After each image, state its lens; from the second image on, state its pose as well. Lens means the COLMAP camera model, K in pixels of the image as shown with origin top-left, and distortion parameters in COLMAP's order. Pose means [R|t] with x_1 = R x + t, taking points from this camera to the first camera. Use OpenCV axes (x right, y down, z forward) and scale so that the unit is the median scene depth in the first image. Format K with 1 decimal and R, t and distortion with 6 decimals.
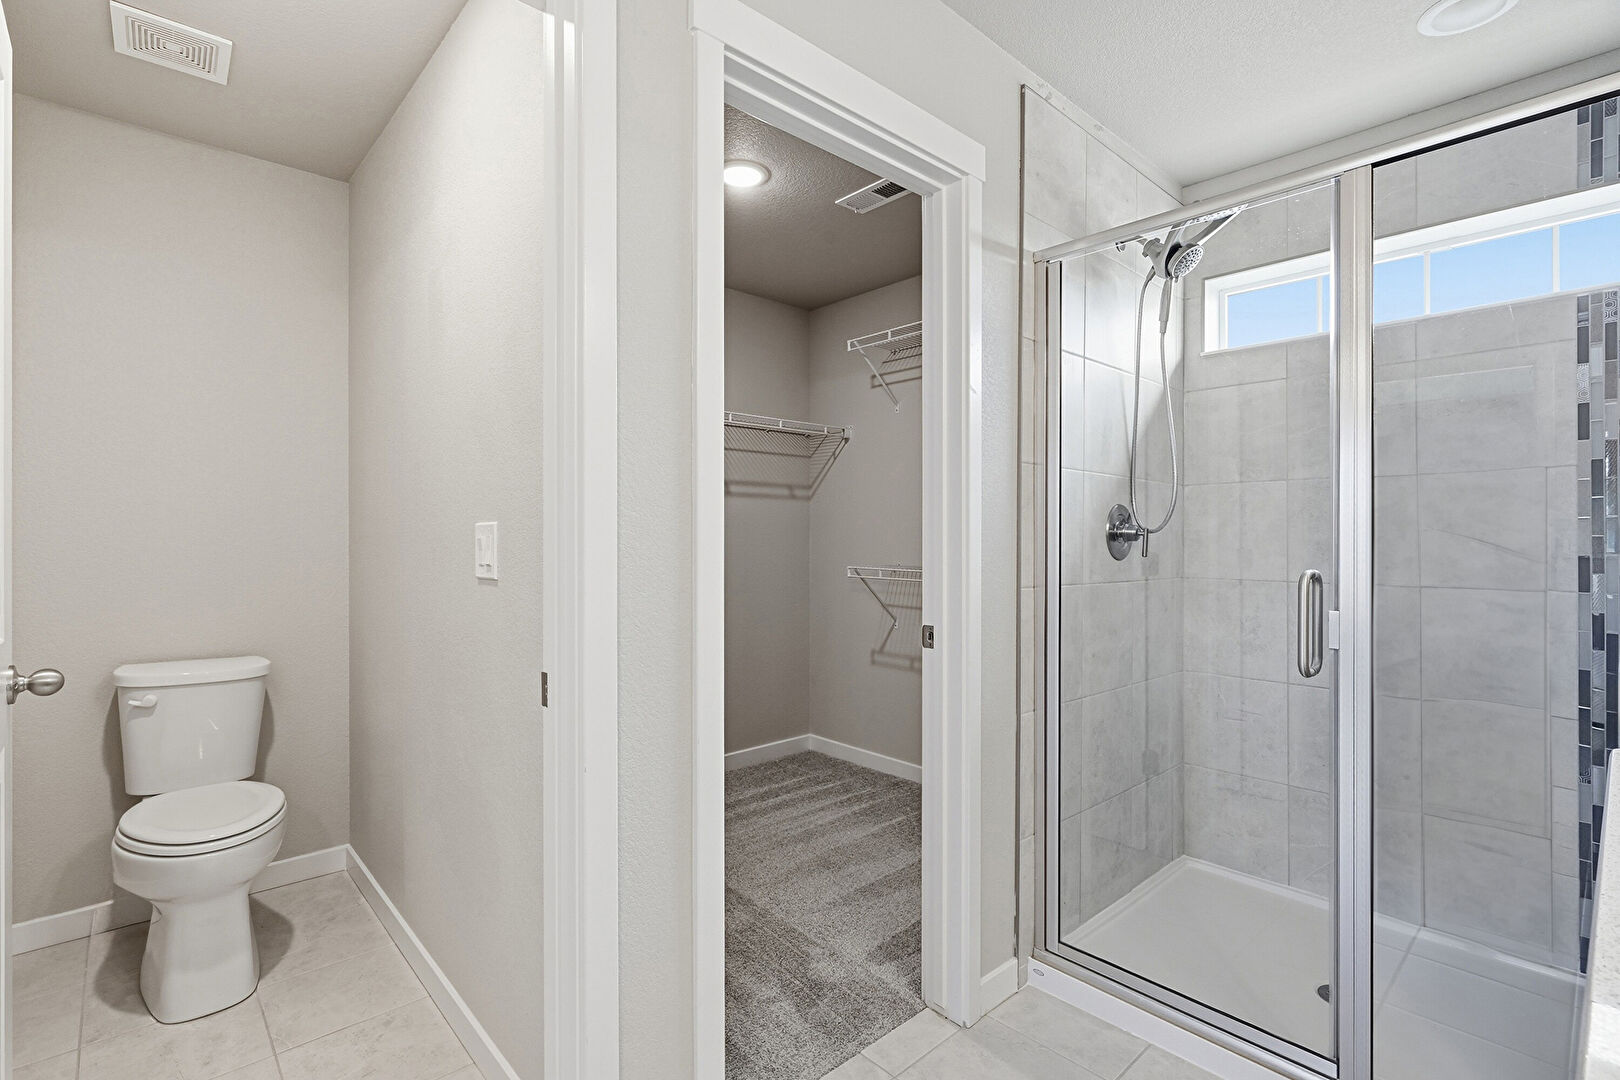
lens RADIAL K [[749.3, 0, 812.5], [0, 749.3, 536.1], [0, 0, 1]] dist [0.002270, 0.000313]
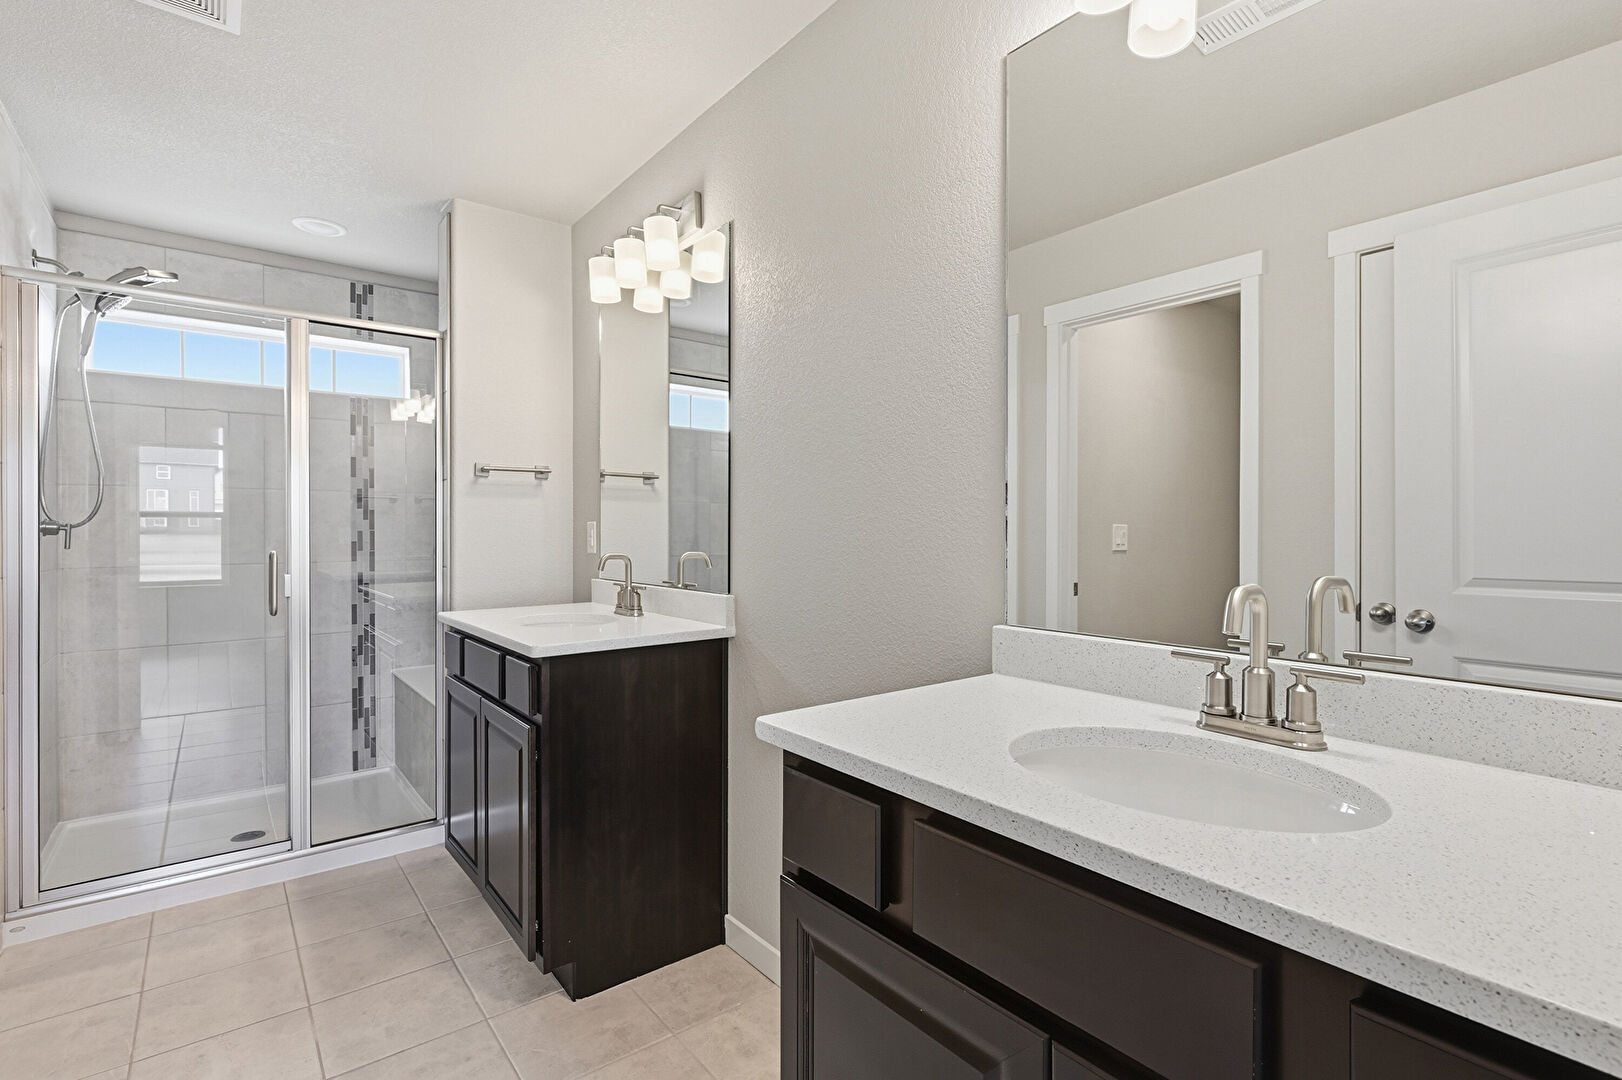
lens RADIAL K [[750.2, 0, 813.5], [0, 750.2, 536.1], [0, 0, 1]] dist [0.002270, 0.000313]
pose [[0.072773, -0.007874, 0.997317, -0.698565], [-0.001046, 0.999968, 0.007971, -0.002059], [-0.997348, -0.001623, 0.072762, -0.237346]]
